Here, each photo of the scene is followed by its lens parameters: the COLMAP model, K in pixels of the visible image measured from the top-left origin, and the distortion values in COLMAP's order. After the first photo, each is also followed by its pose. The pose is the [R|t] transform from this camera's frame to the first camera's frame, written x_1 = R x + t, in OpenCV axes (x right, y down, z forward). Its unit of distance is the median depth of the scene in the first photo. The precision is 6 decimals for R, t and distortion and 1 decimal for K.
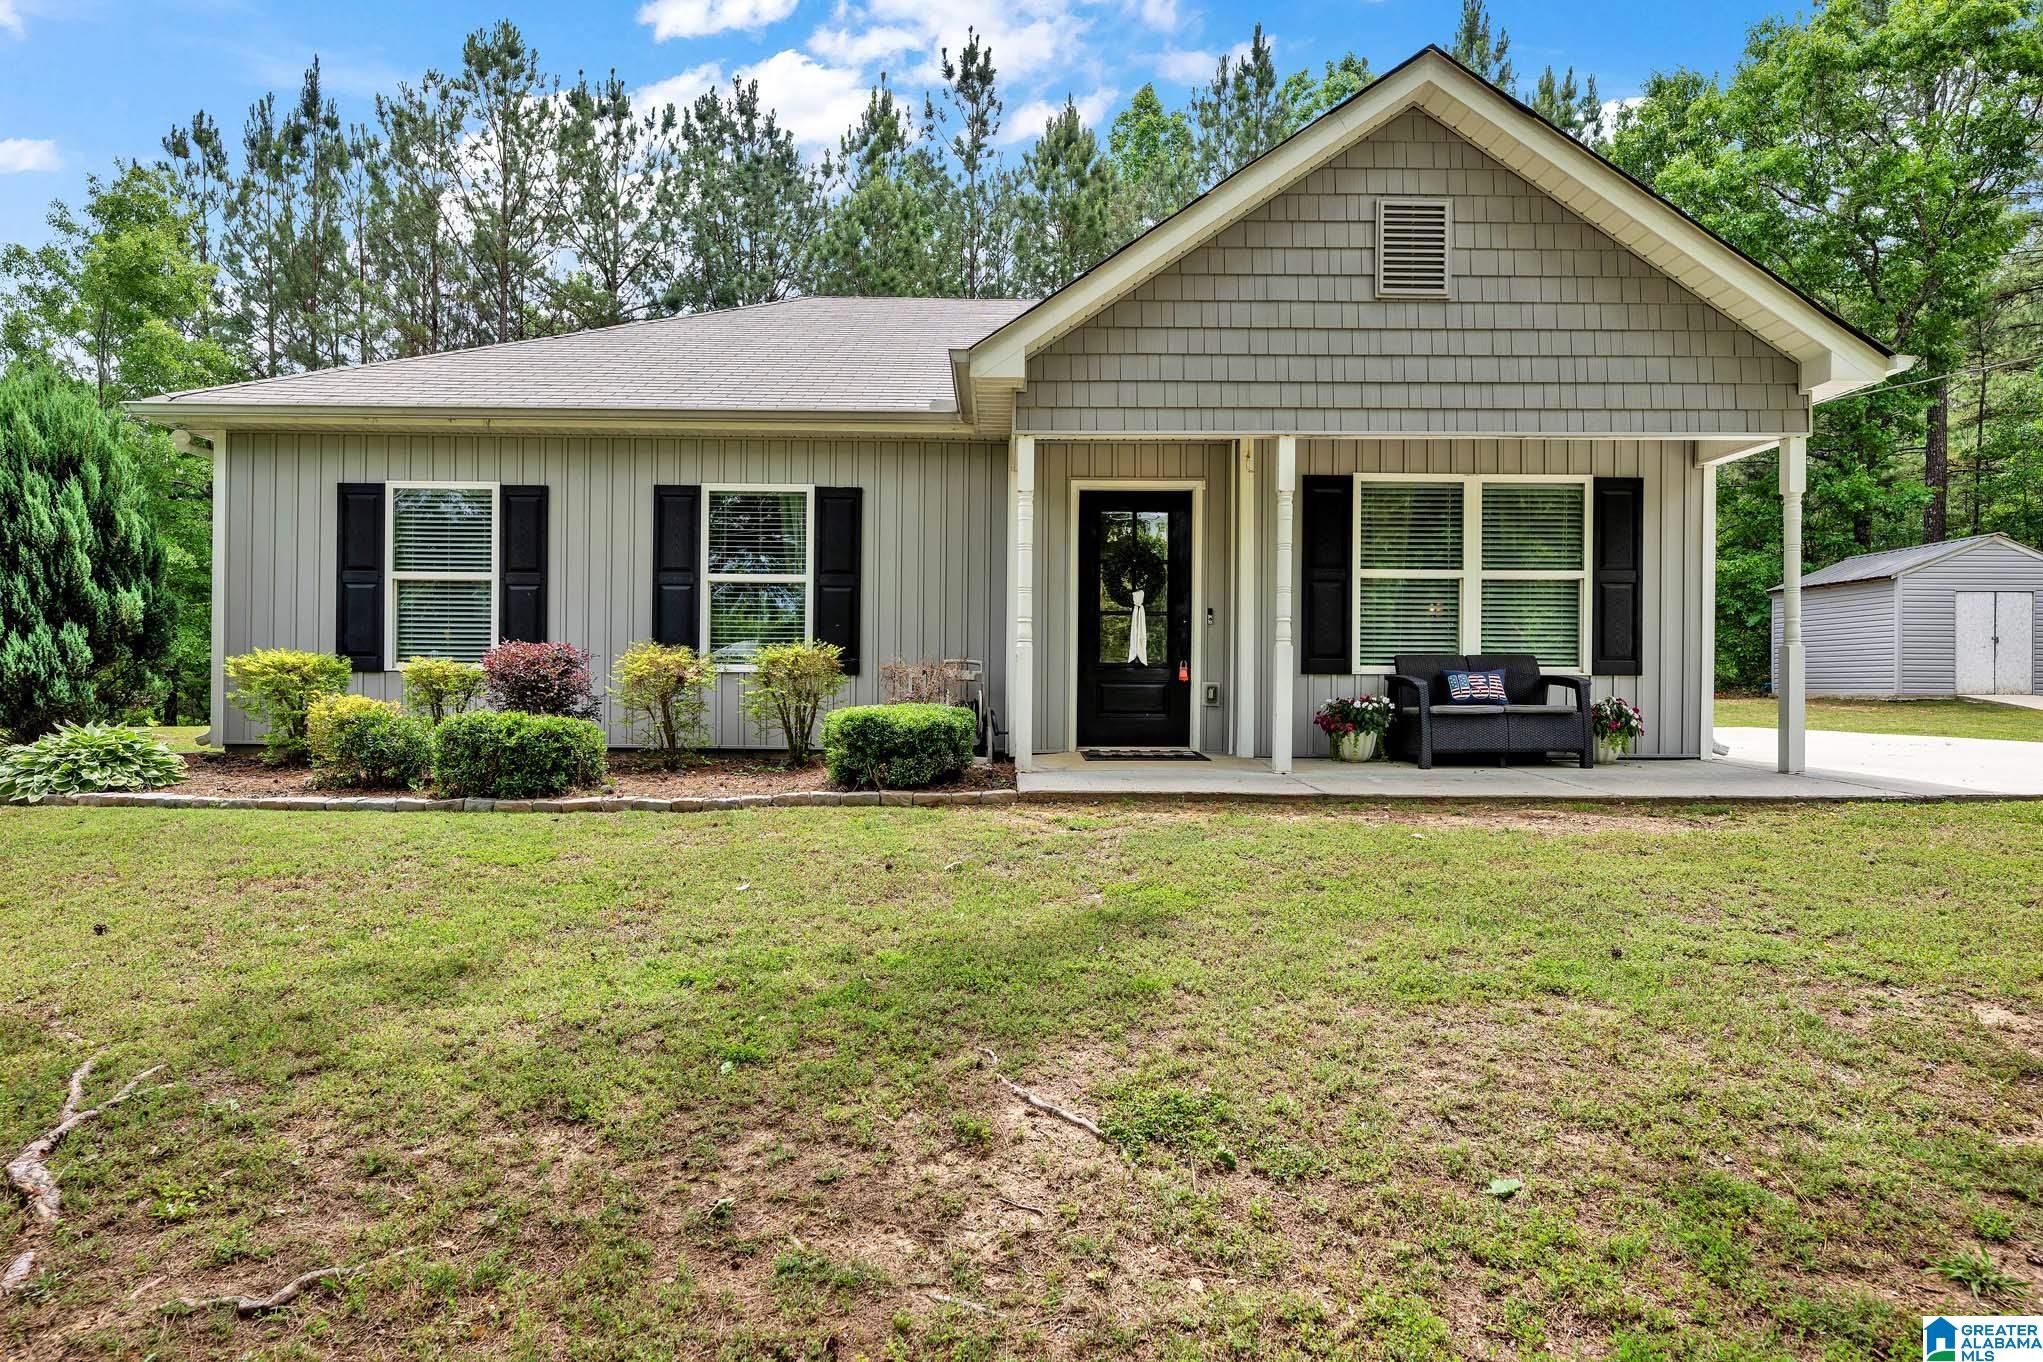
lens RADIAL K [[1145.0, 0, 1021.5], [0, 1145.0, 681.0], [0, 0, 1]] dist [0.000547, 0.000286]
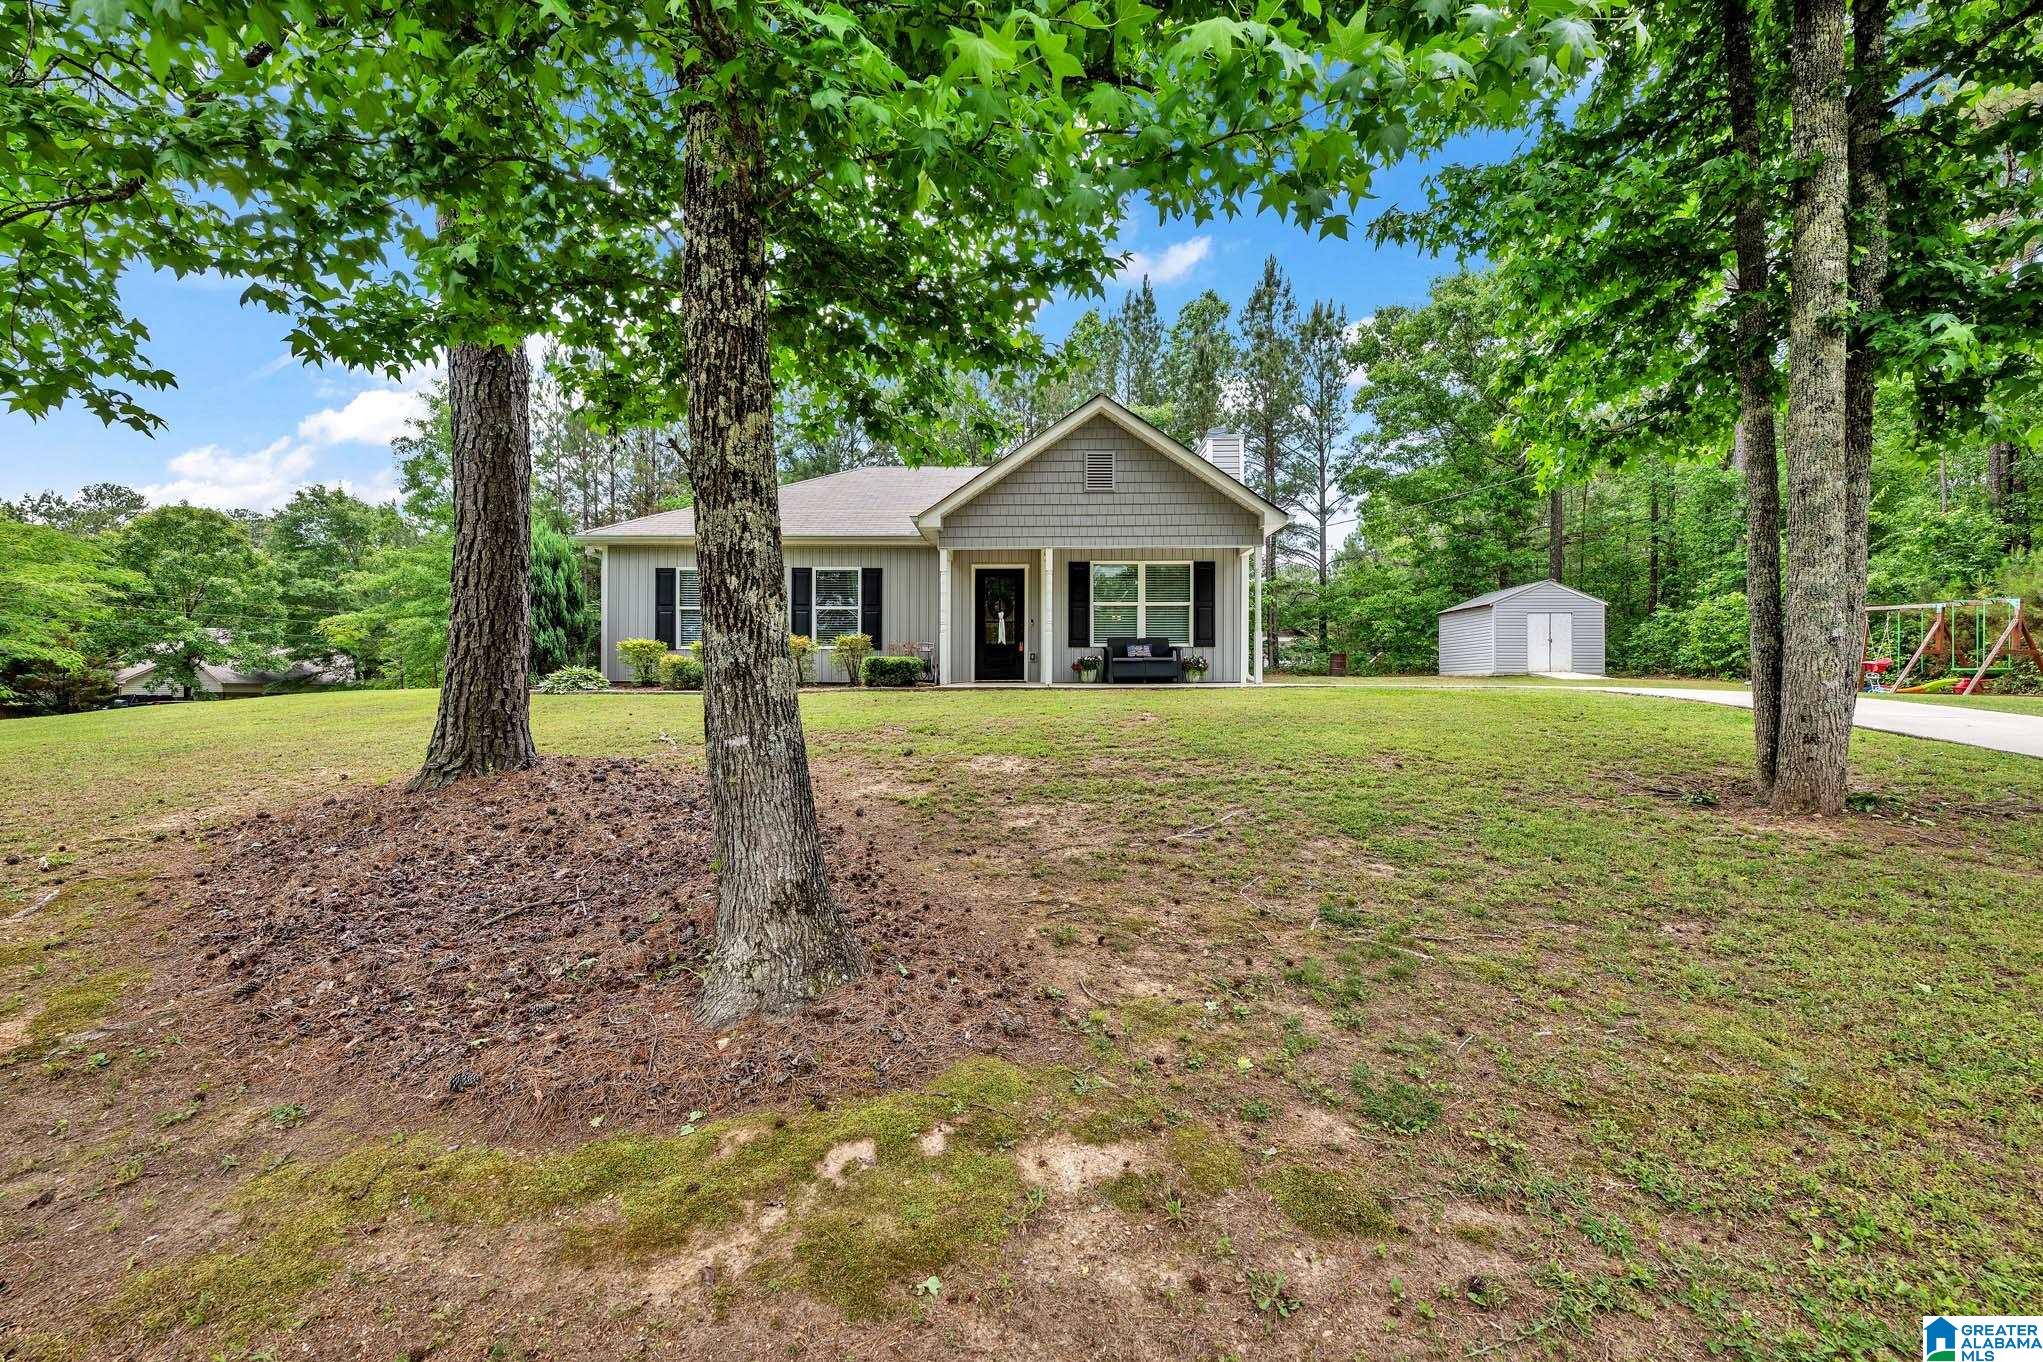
lens RADIAL K [[809.8, 0, 1021.5], [0, 809.8, 681.0], [0, 0, 1]] dist [0.002649, 0.000073]
pose [[0.999803, -0.005311, -0.019100, 0.180299], [0.005235, 0.999978, -0.004053, 0.069900], [0.019121, 0.003952, 0.999809, -0.657669]]
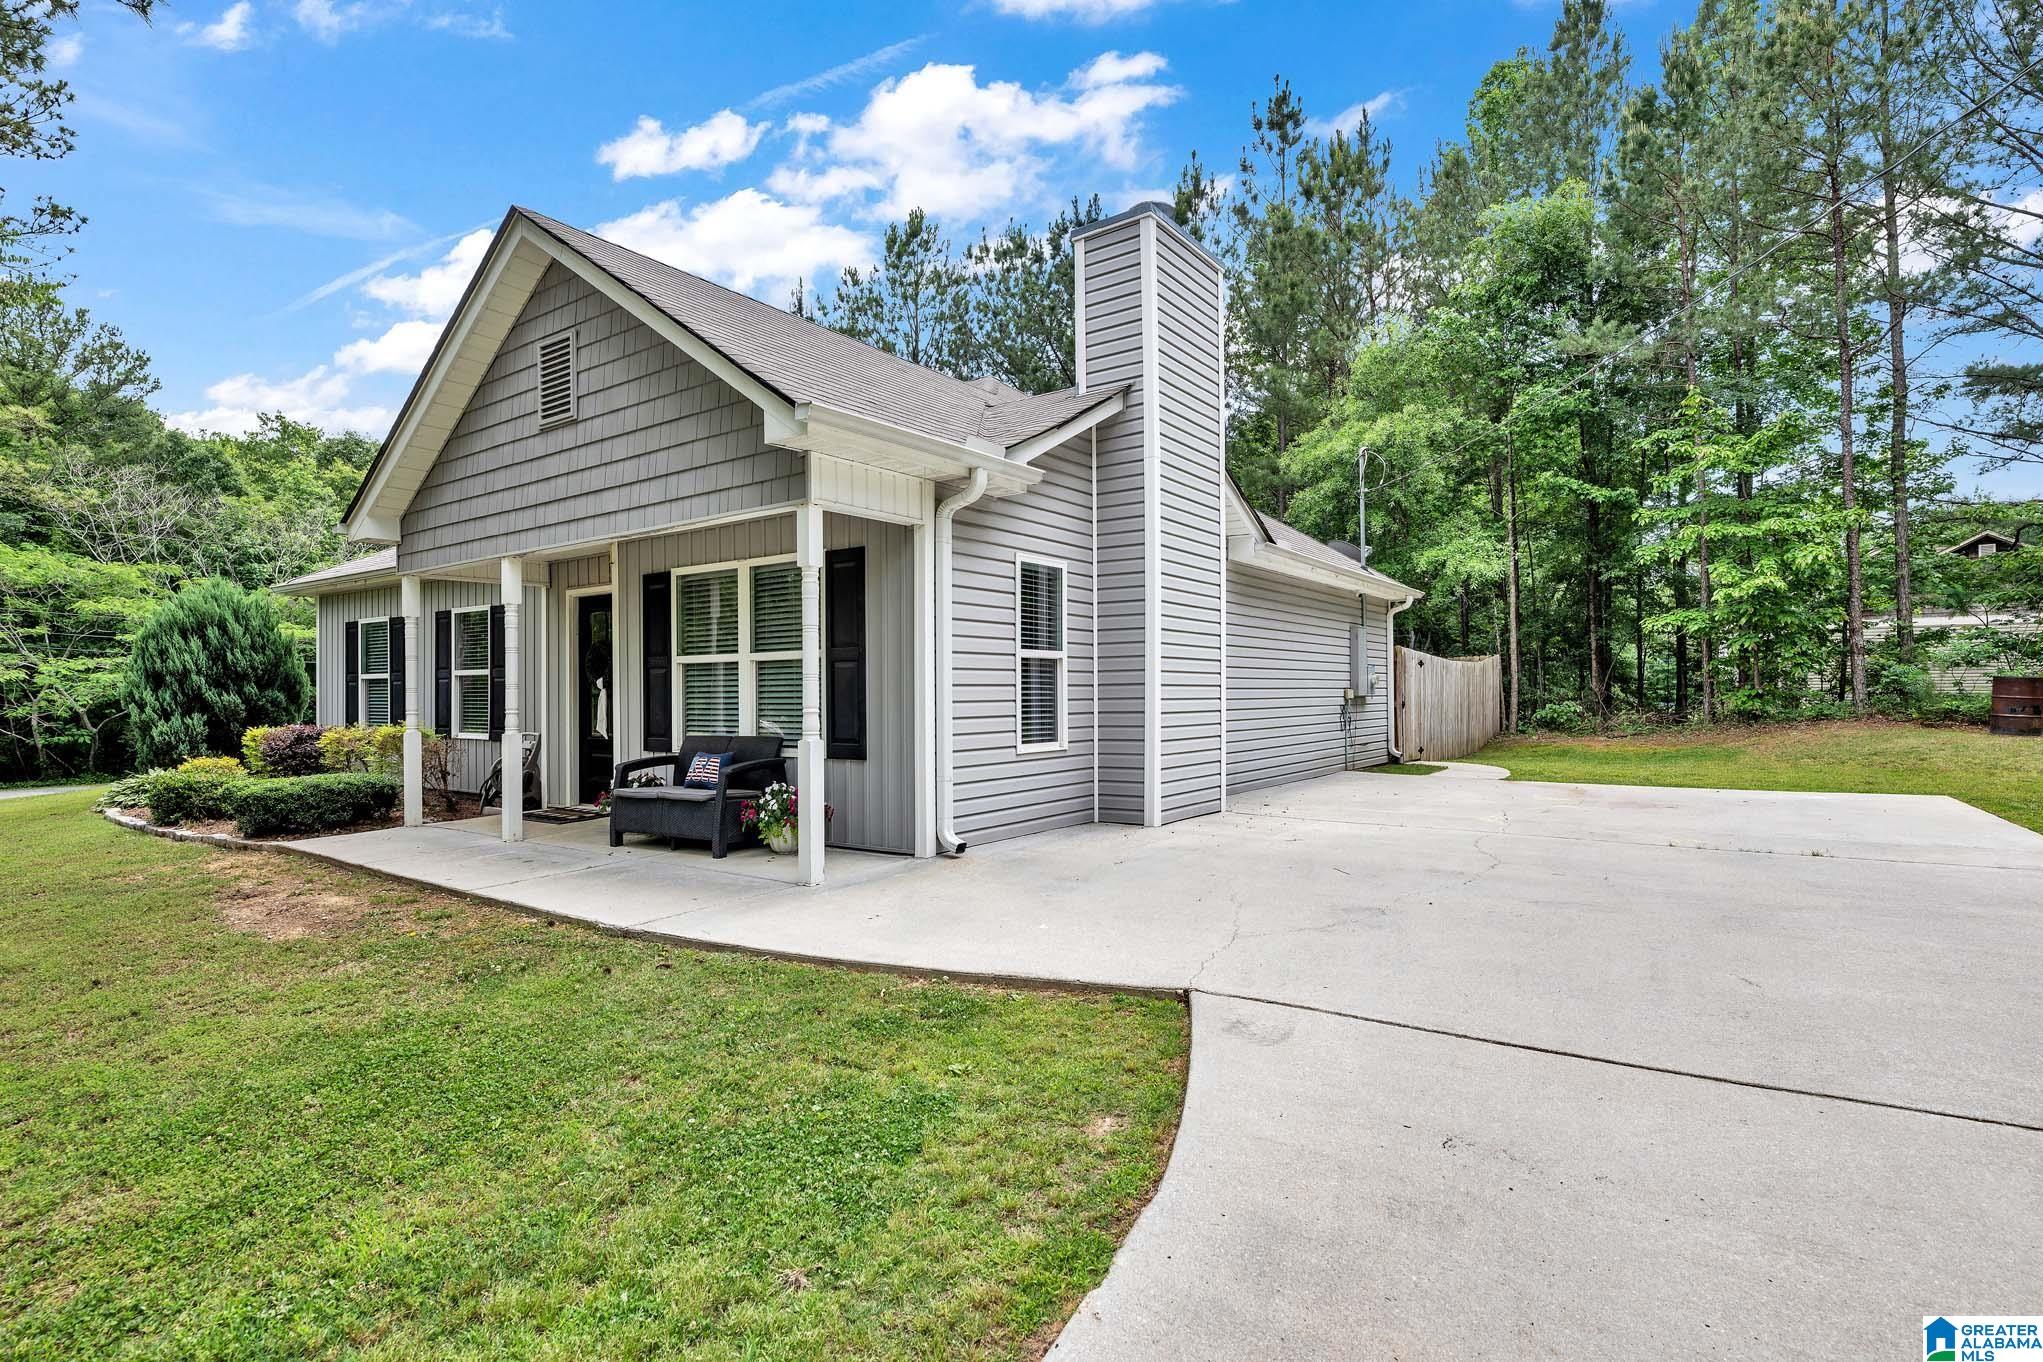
lens RADIAL K [[1013.1, 0, 1021.5], [0, 1013.1, 681.0], [0, 0, 1]] dist [-0.005202, -0.000468]
pose [[0.807081, -0.018899, -0.590138, 1.133087], [0.015929, 0.999821, -0.010235, -0.058654], [0.590226, -0.001140, 0.807237, 0.415140]]
